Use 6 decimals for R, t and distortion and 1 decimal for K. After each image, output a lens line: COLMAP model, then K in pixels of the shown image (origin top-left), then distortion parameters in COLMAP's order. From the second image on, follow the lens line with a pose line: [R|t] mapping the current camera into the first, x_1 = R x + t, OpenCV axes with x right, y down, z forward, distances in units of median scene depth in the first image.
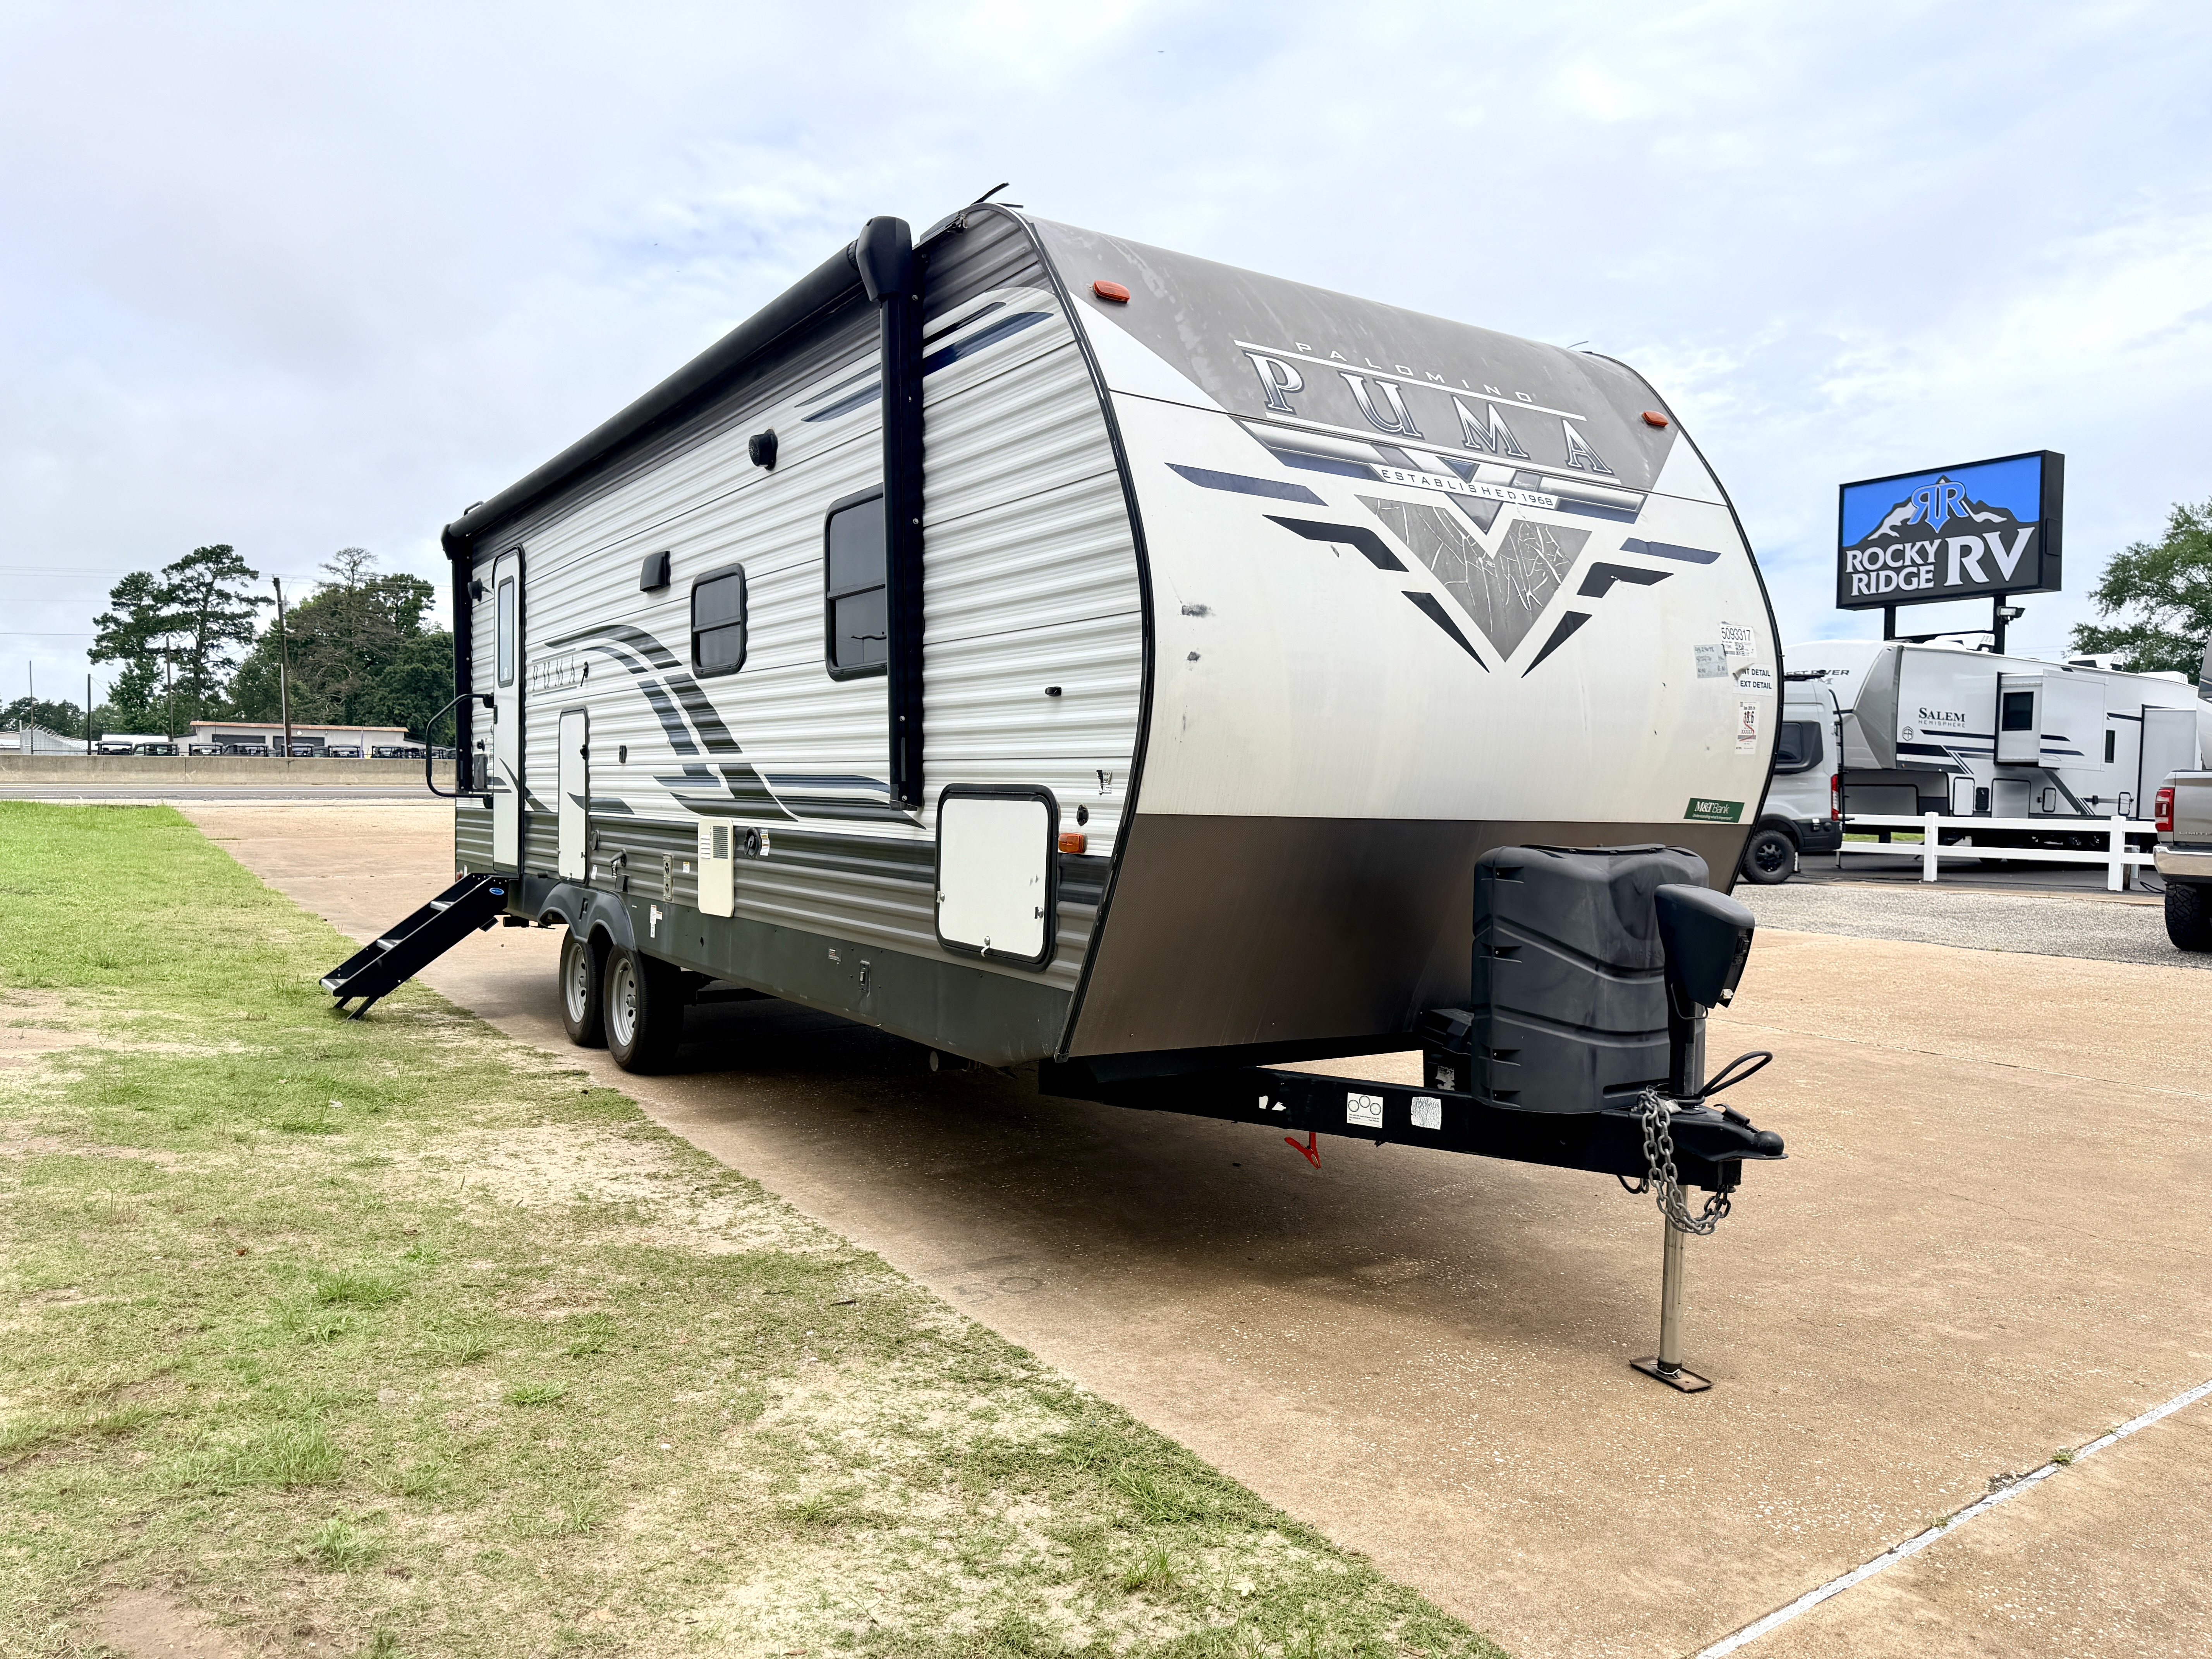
lens RADIAL K [[1551.4, 0, 1059.2], [0, 1551.4, 872.0], [0, 0, 1]] dist [0.025959, -0.036919]
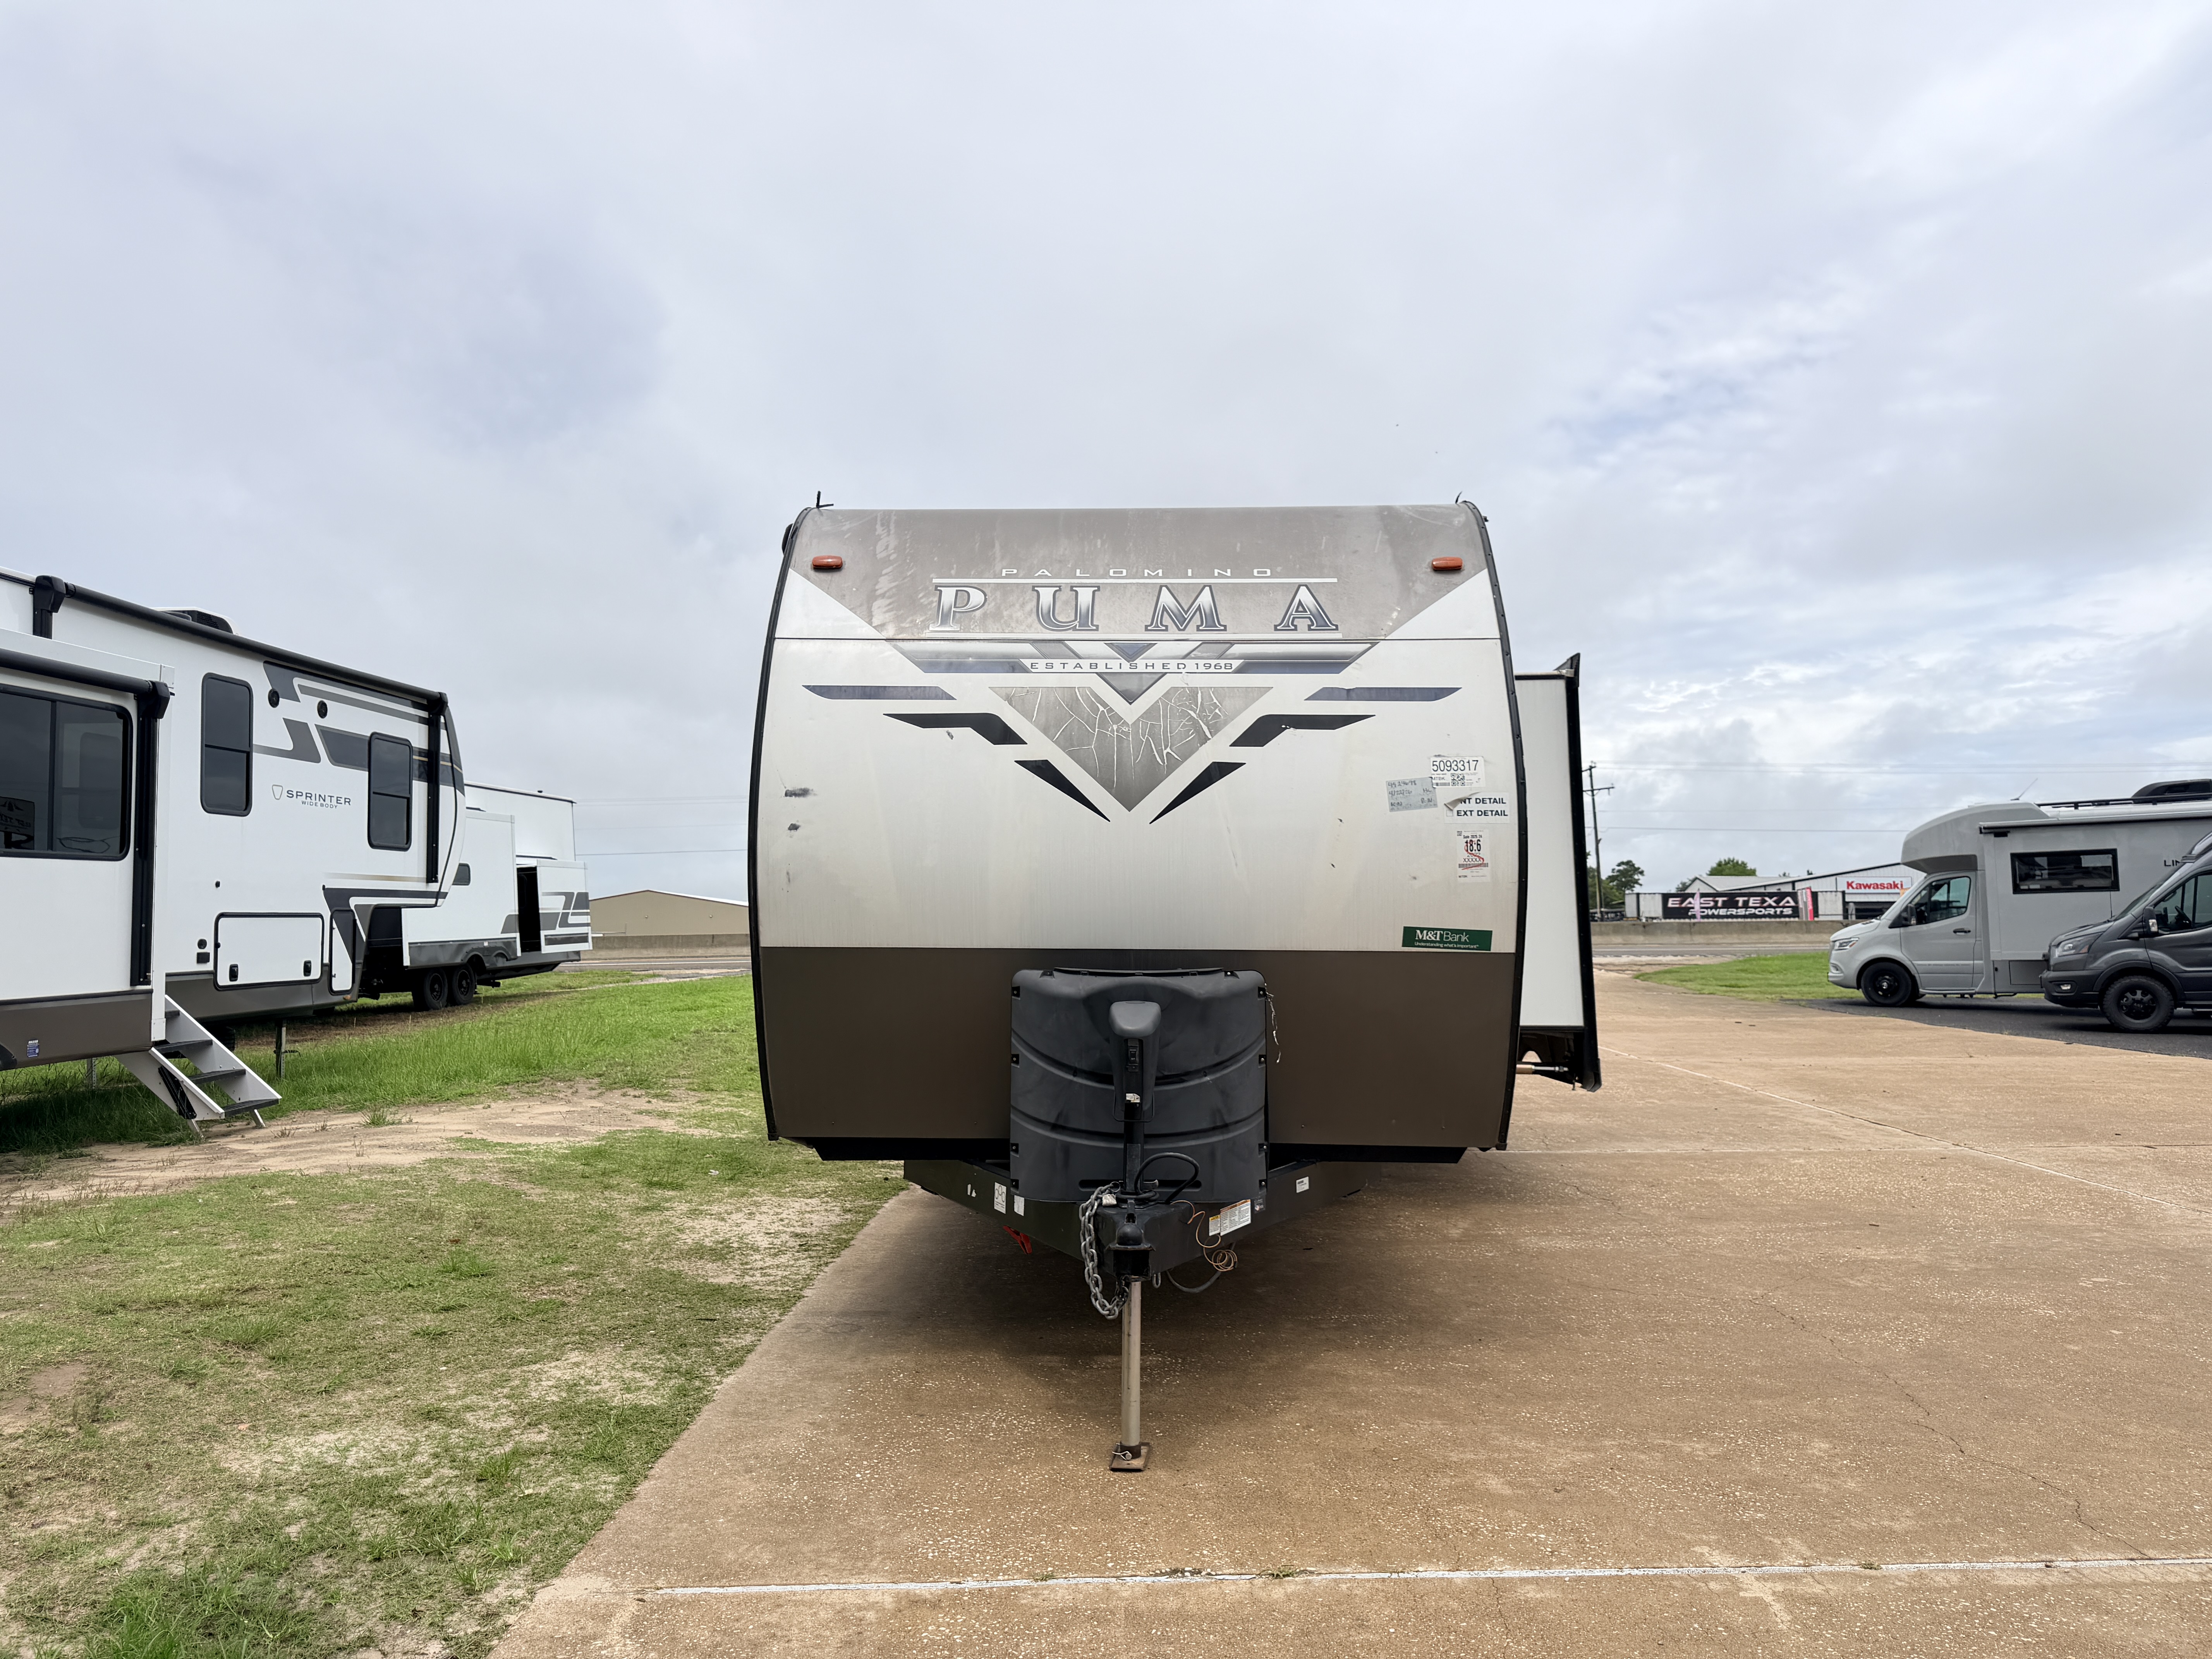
lens RADIAL K [[1522.4, 0, 1084.7], [0, 1522.4, 837.4], [0, 0, 1]] dist [0.021361, -0.033056]
pose [[0.829028, -0.057097, -0.556284, 0.907489], [-0.016844, 0.991773, -0.126898, 0.028464], [0.558953, 0.114572, 0.821246, 0.057481]]
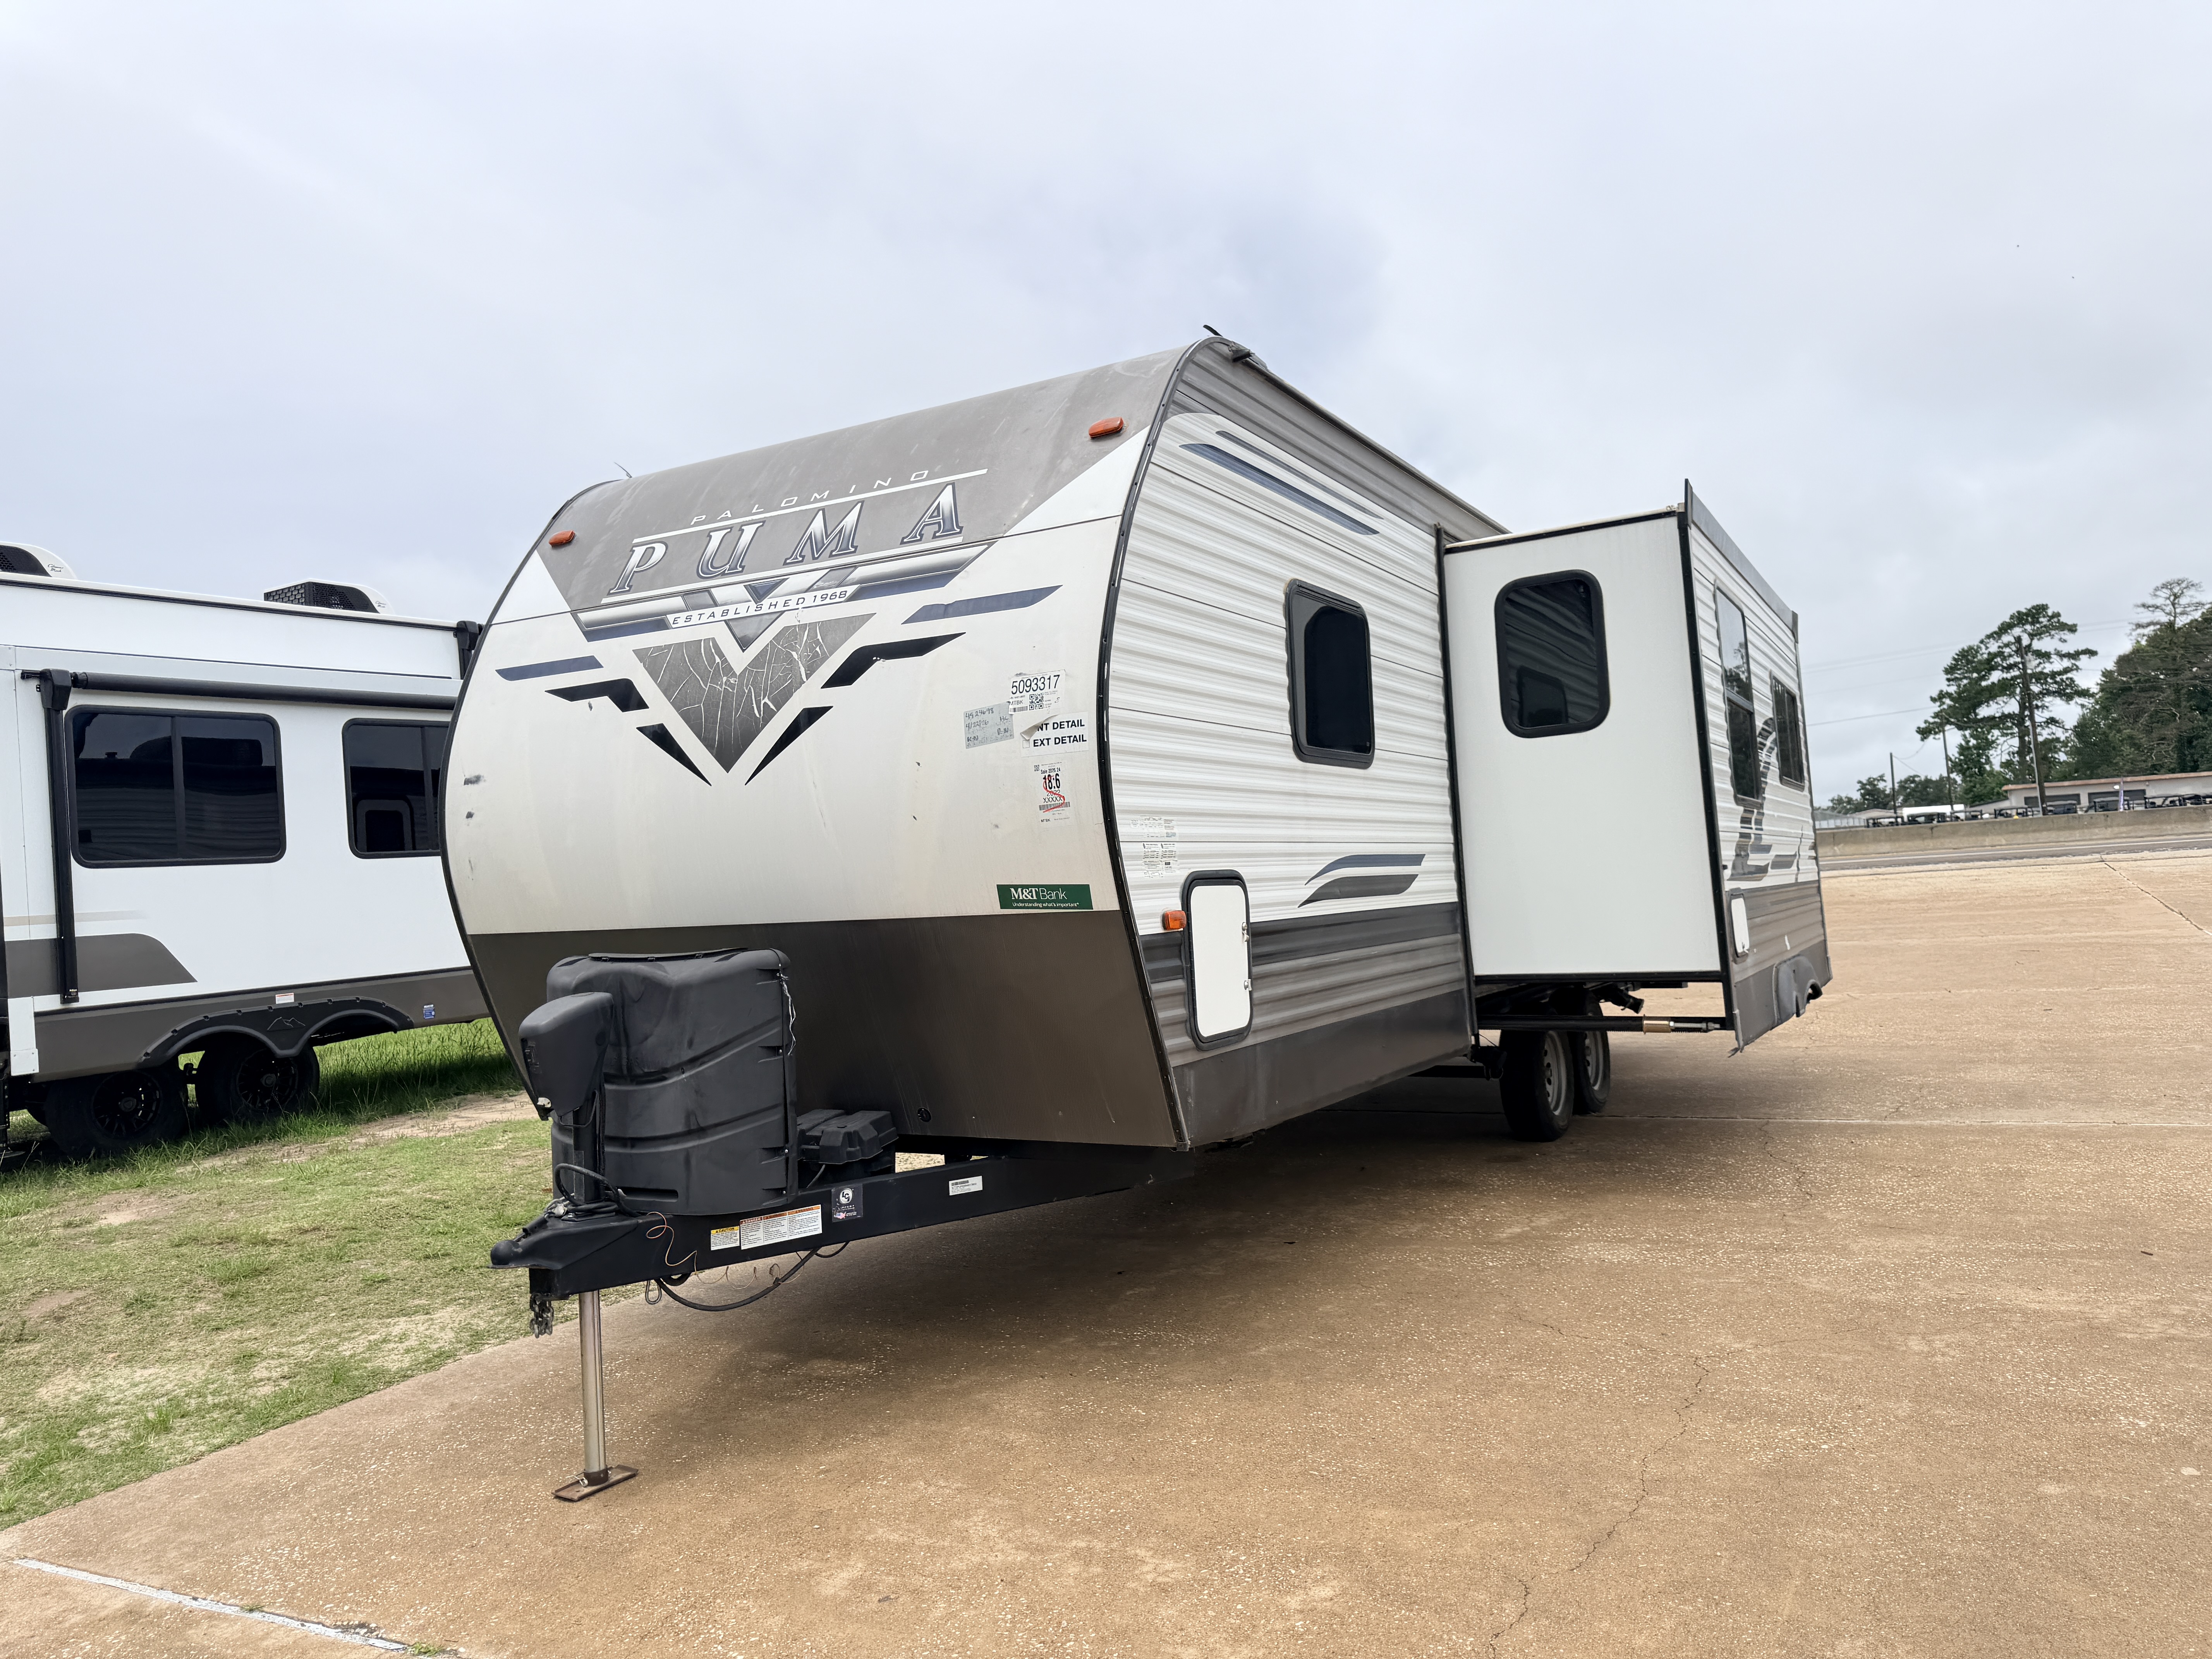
lens RADIAL K [[1522.4, 0, 1084.7], [0, 1522.4, 837.4], [0, 0, 1]] dist [0.021361, -0.033056]
pose [[0.482846, -0.068993, -0.872983, 1.322426], [0.012467, 0.997332, -0.071925, -0.015491], [0.875616, 0.023846, 0.482418, 0.733371]]
